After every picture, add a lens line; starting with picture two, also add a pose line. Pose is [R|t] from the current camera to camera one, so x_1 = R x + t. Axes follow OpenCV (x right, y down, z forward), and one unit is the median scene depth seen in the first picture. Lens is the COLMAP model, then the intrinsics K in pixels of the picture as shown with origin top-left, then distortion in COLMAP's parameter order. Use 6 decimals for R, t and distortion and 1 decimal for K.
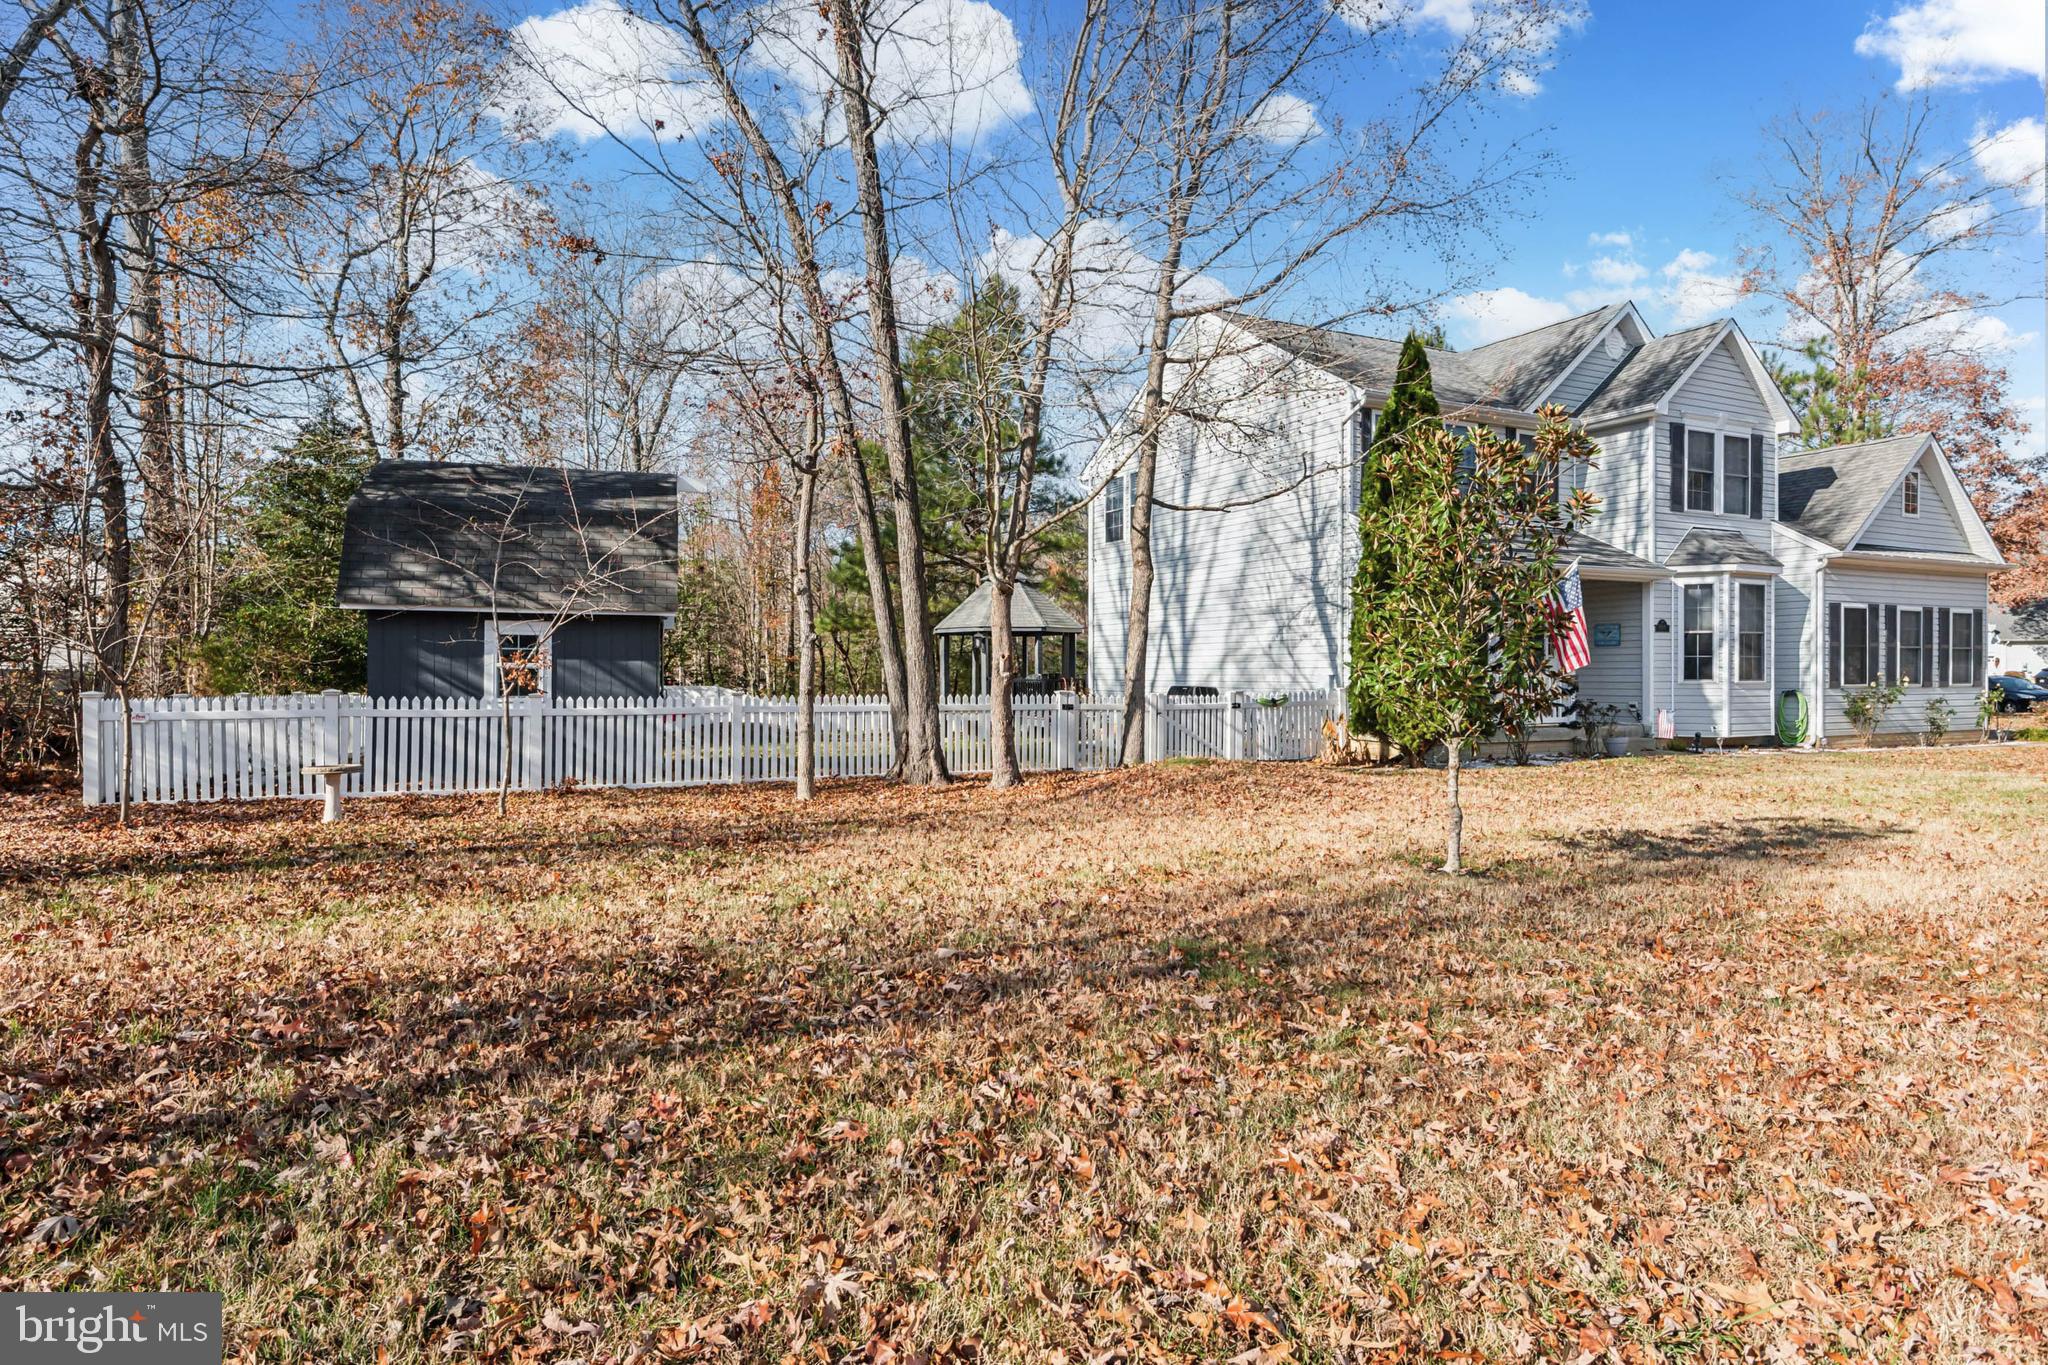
lens RADIAL K [[1100.4, 0, 1027.0], [0, 1100.4, 673.3], [0, 0, 1]] dist [0.001312, 0.000629]
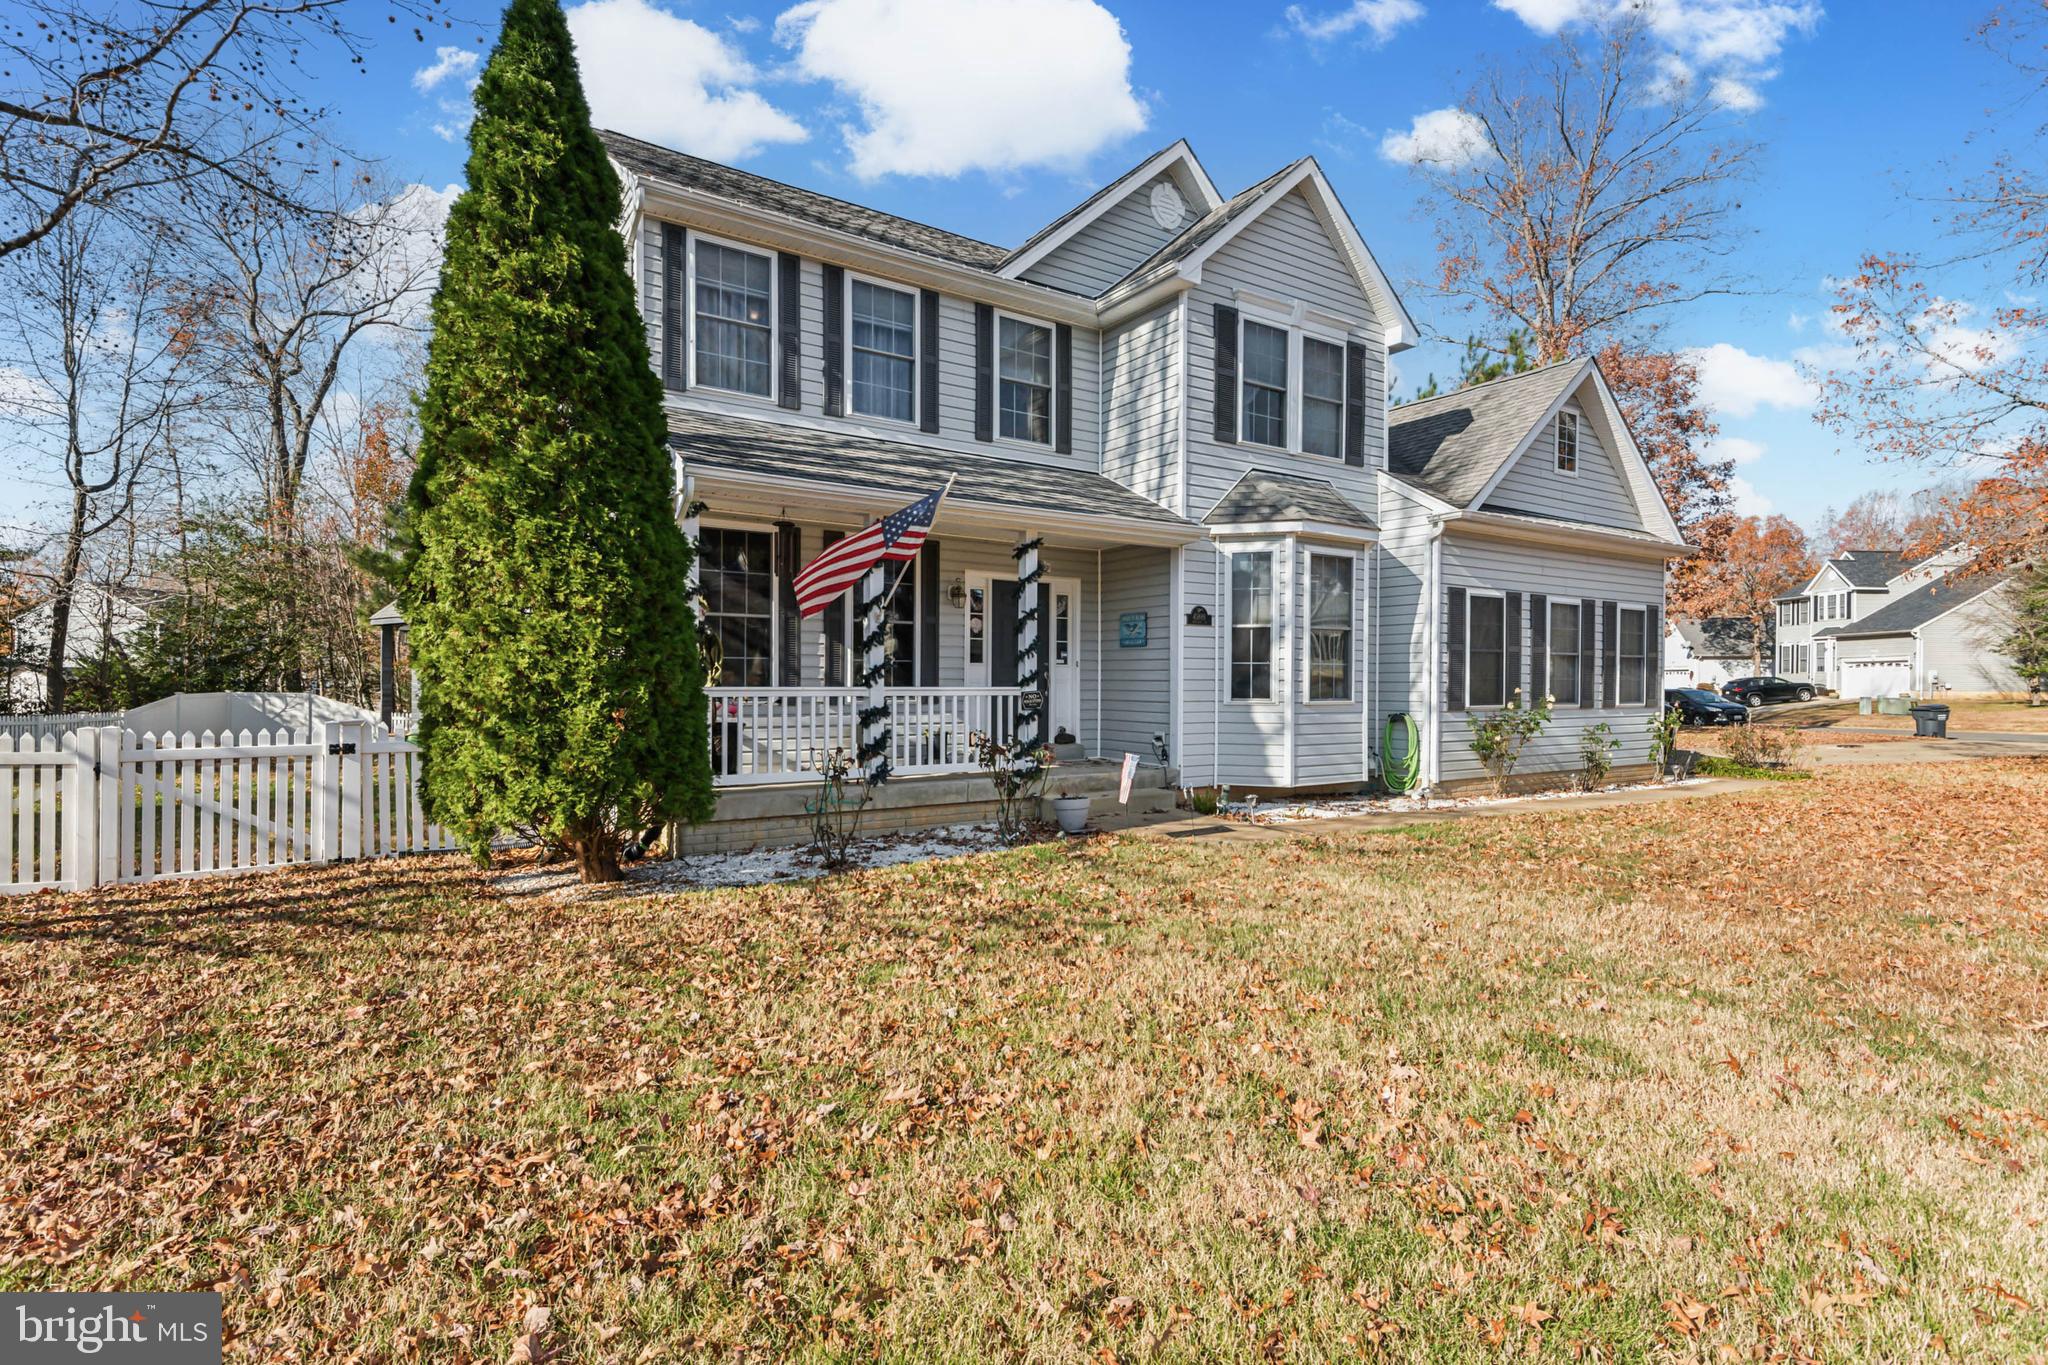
lens RADIAL K [[978.7, 0, 1019.9], [0, 978.7, 689.7], [0, 0, 1]] dist [0.009797, -0.006822]
pose [[0.992853, 0.002495, 0.119319, 0.391588], [-0.003362, 0.999969, 0.007063, -0.003287], [-0.119297, -0.007414, 0.992831, 0.424781]]
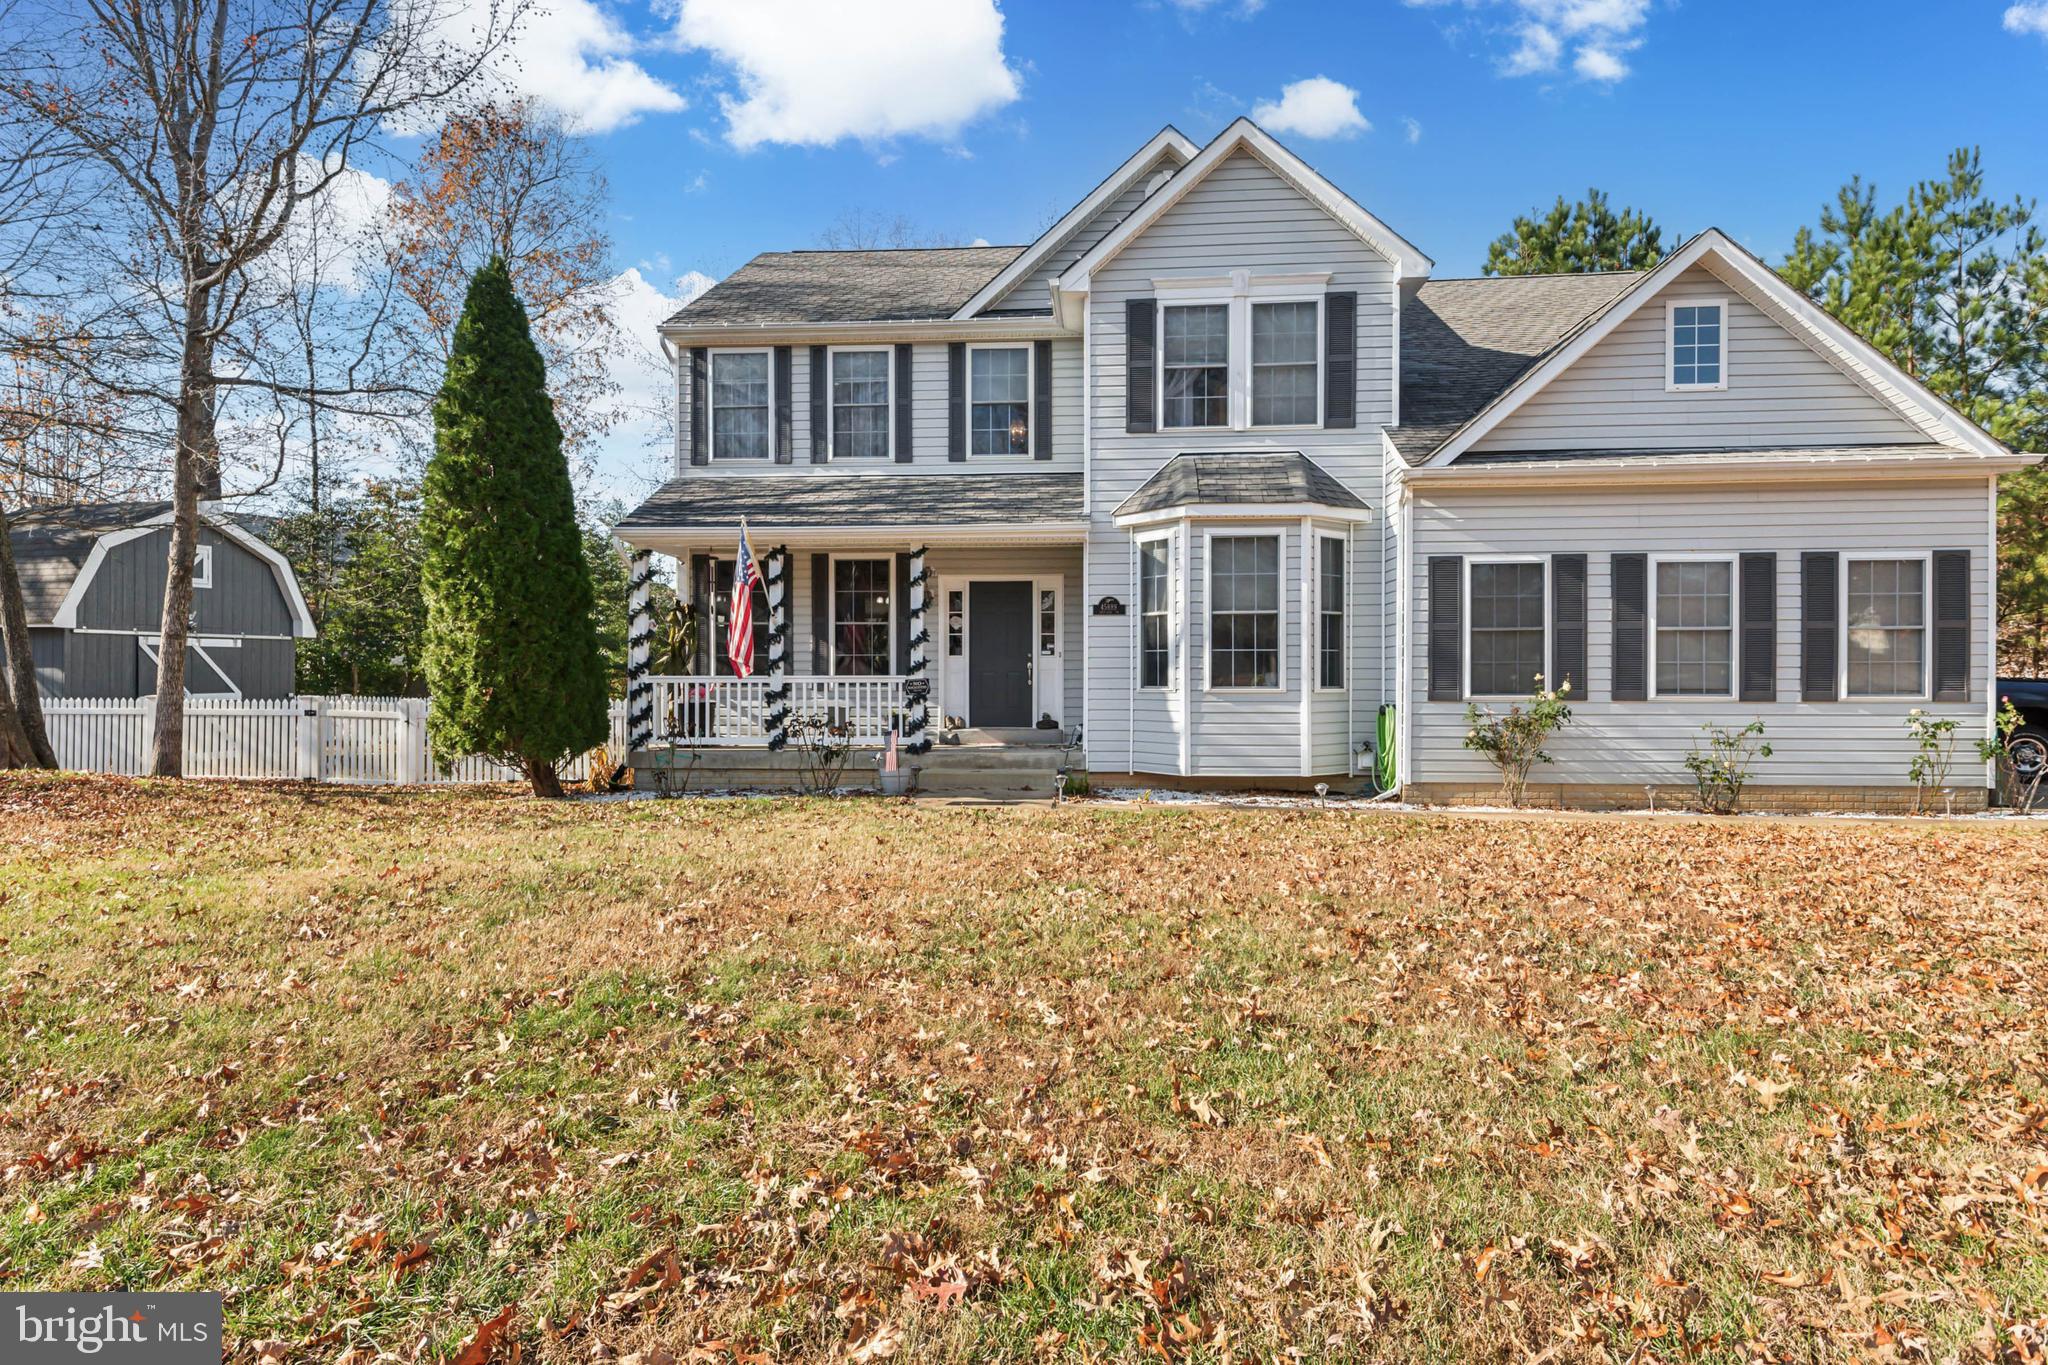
lens RADIAL K [[1100.4, 0, 1018.3], [0, 1100.4, 681.6], [0, 0, 1]] dist [0.001312, 0.000629]
pose [[0.864136, -0.000435, -0.503257, 0.842146], [0.001470, 0.999998, 0.001659, 0.001707], [0.503255, -0.002174, 0.864135, 0.380635]]
